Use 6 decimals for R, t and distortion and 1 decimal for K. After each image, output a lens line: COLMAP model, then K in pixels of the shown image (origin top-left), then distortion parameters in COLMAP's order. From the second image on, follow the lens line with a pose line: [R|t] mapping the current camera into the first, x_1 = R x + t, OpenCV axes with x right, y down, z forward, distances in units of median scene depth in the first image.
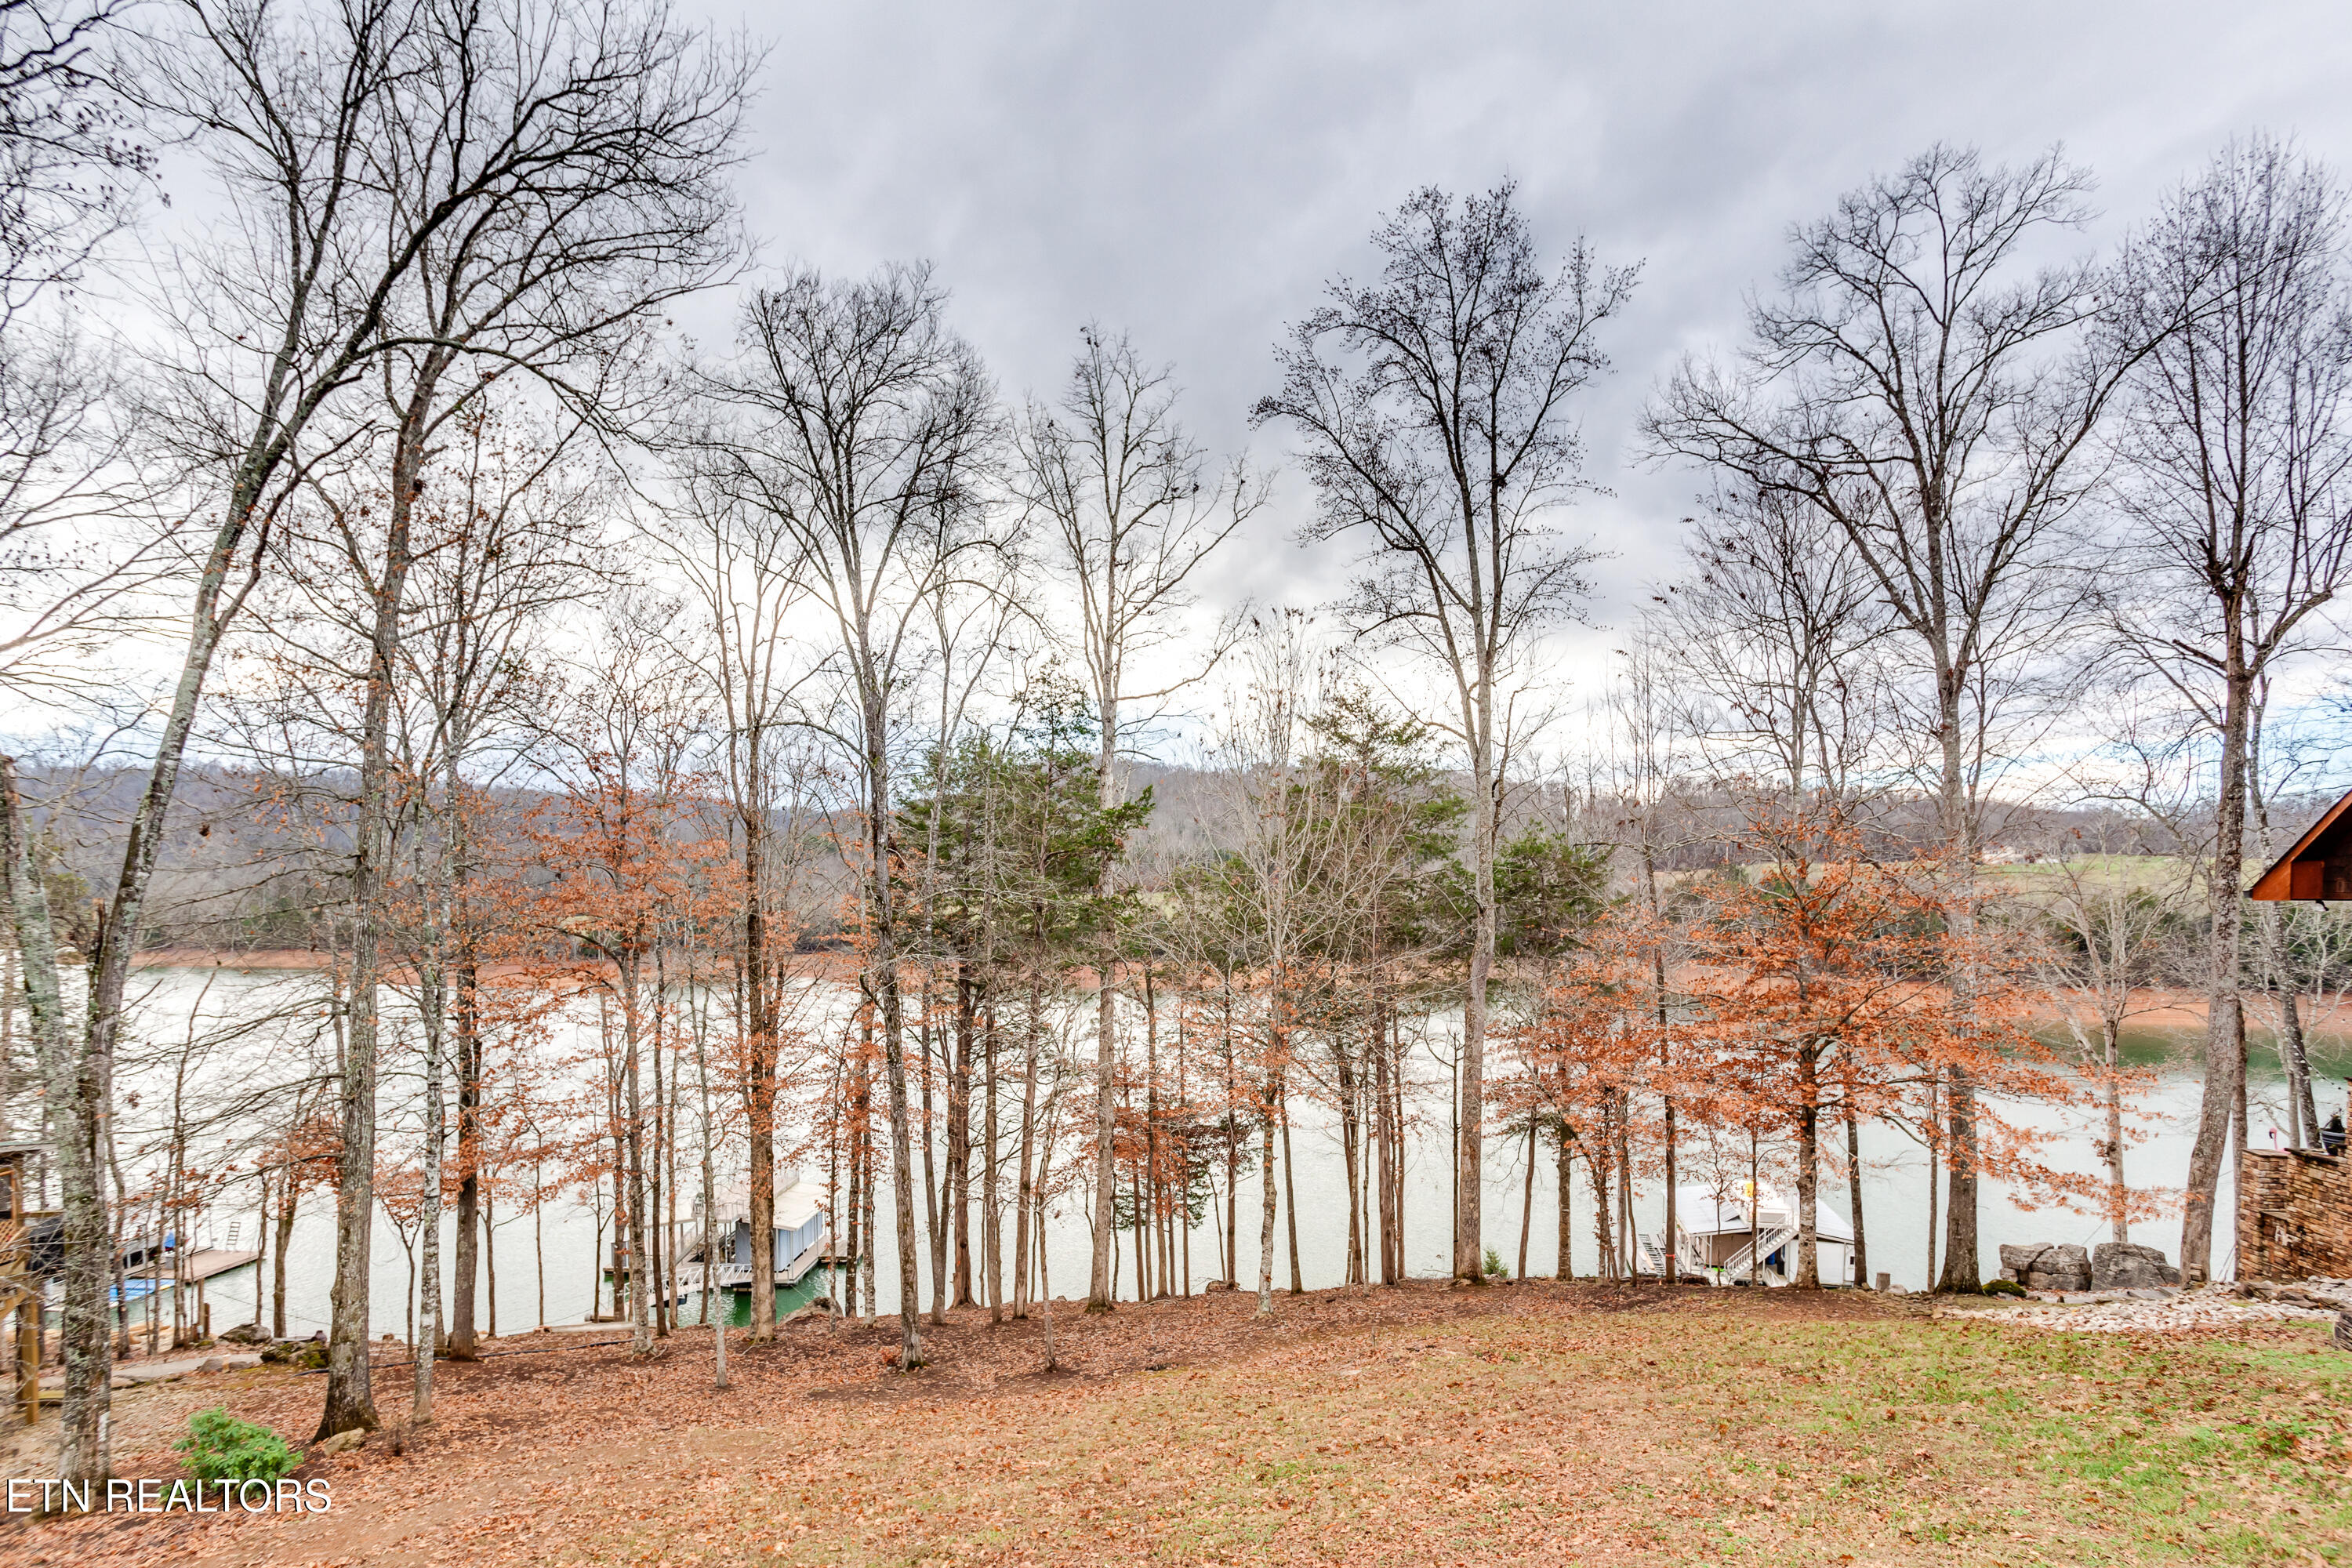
lens RADIAL K [[1091.5, 0, 1177.7], [0, 1091.5, 807.1], [0, 0, 1]] dist [-0.023526, 0.006924]
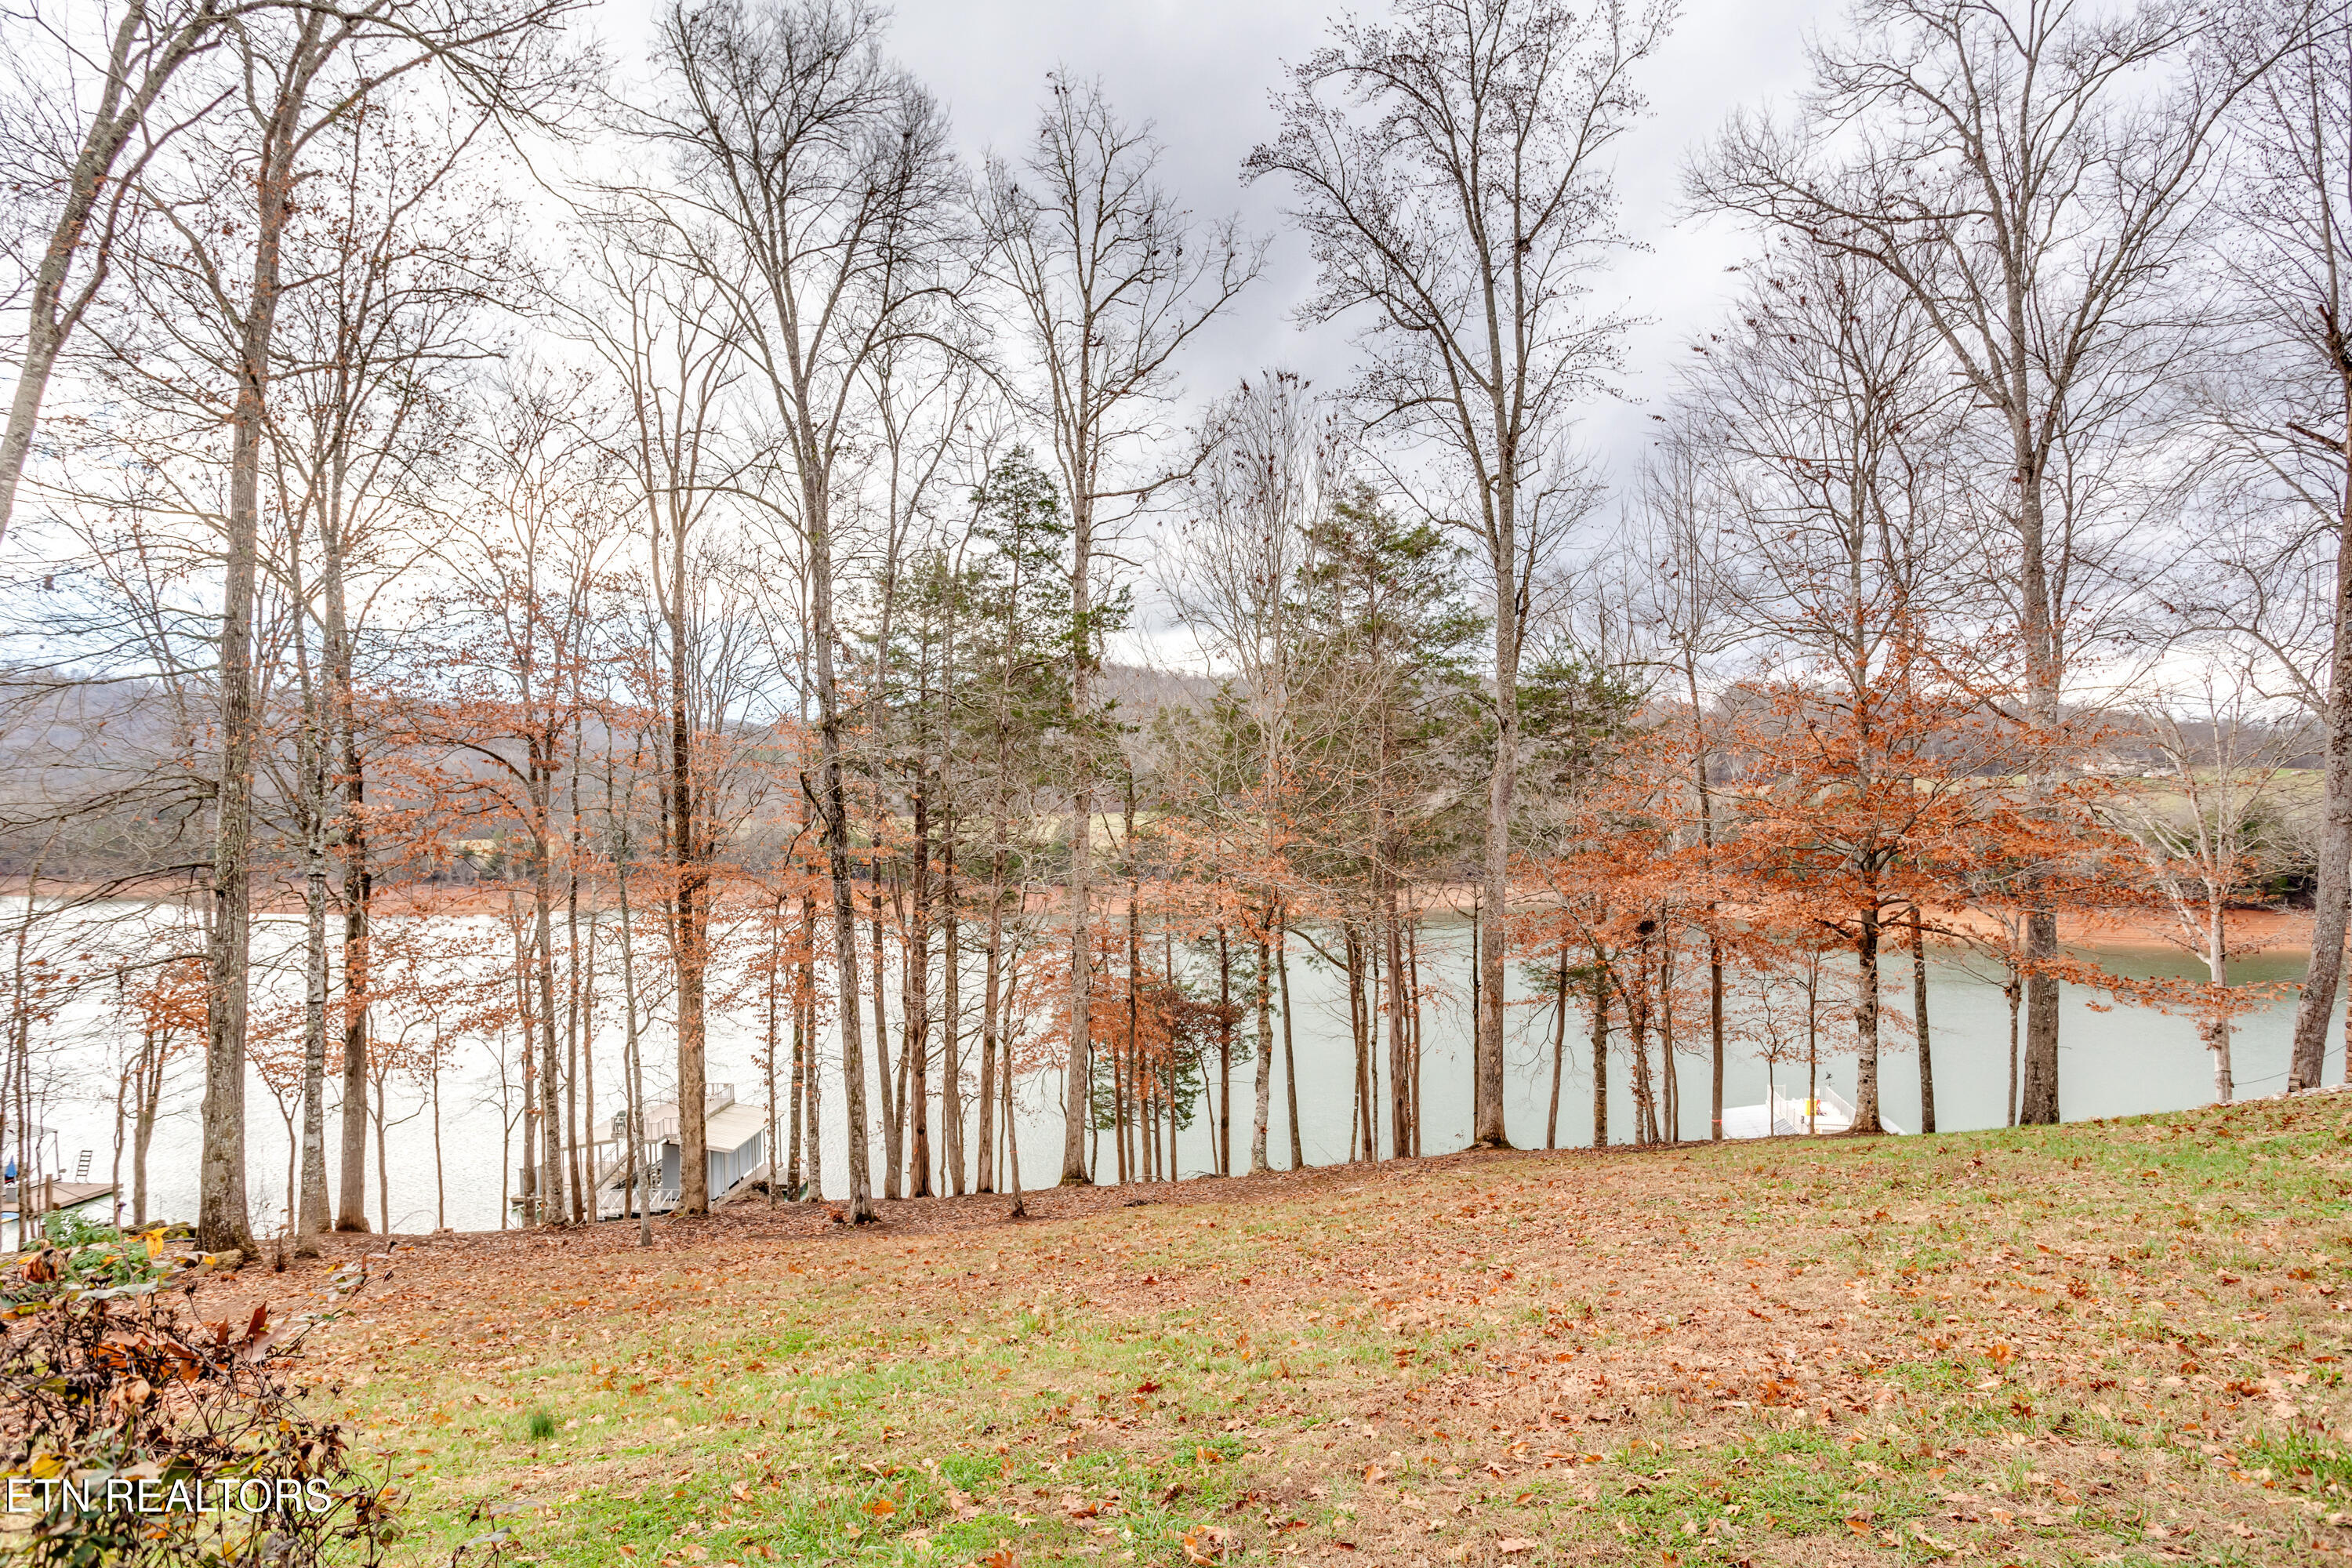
lens RADIAL K [[1262.9, 0, 1185.7], [0, 1262.9, 848.3], [0, 0, 1]] dist [-0.019153, 0.009236]
pose [[0.999950, -0.004365, 0.008975, 0.010508], [0.004207, 0.999836, 0.017642, 0.171080], [-0.009050, -0.017603, 0.999804, -0.025291]]
